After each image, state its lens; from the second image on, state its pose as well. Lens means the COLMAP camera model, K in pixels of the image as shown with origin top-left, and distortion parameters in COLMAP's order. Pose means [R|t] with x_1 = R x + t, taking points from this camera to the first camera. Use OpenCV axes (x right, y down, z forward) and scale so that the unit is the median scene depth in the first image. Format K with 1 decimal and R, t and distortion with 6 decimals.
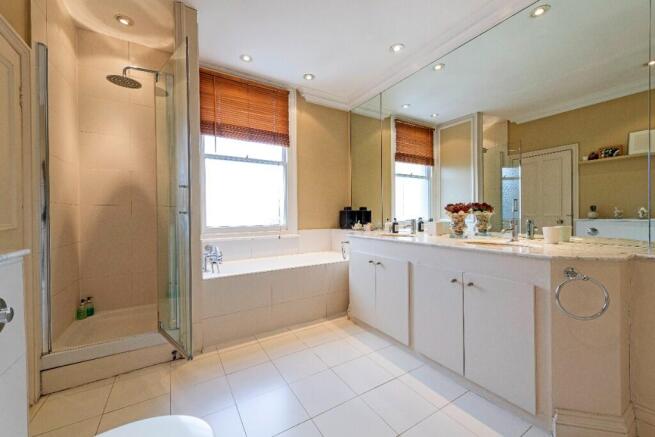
lens RADIAL K [[253.2, 0, 327.5], [0, 253.2, 218.5], [0, 0, 1]] dist [-0.001028, -0.000139]
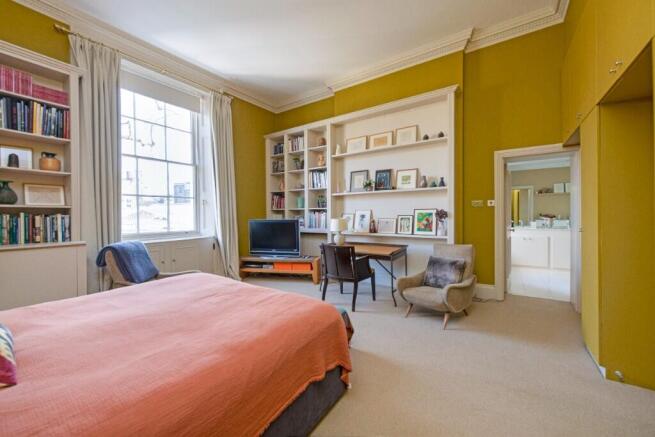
lens RADIAL K [[269.1, 0, 327.5], [0, 269.1, 218.5], [0, 0, 1]] dist [-0.001182, -0.000137]
pose [[0.906541, -0.003368, 0.422104, -1.585574], [0.011303, 0.999803, -0.016296, -0.002603], [-0.421966, 0.019544, 0.906401, -0.311271]]
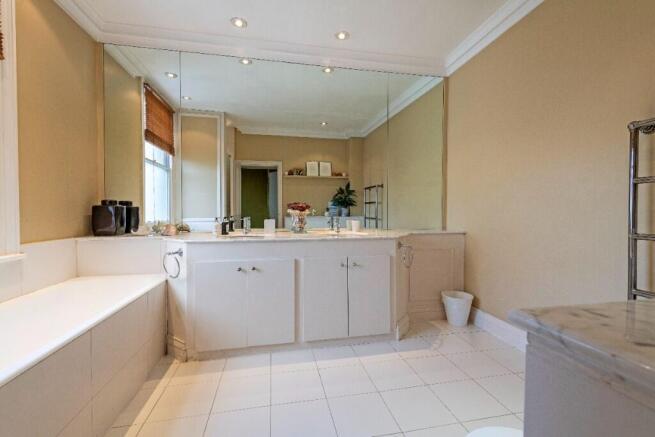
lens RADIAL K [[277.1, 0, 327.5], [0, 277.1, 218.5], [0, 0, 1]] dist [-0.000259, 0.000089]
pose [[0.348447, -0.014460, 0.937217, -0.362366], [0.011586, 0.999871, 0.011119, -0.001588], [-0.937257, 0.006984, 0.348570, 0.262228]]
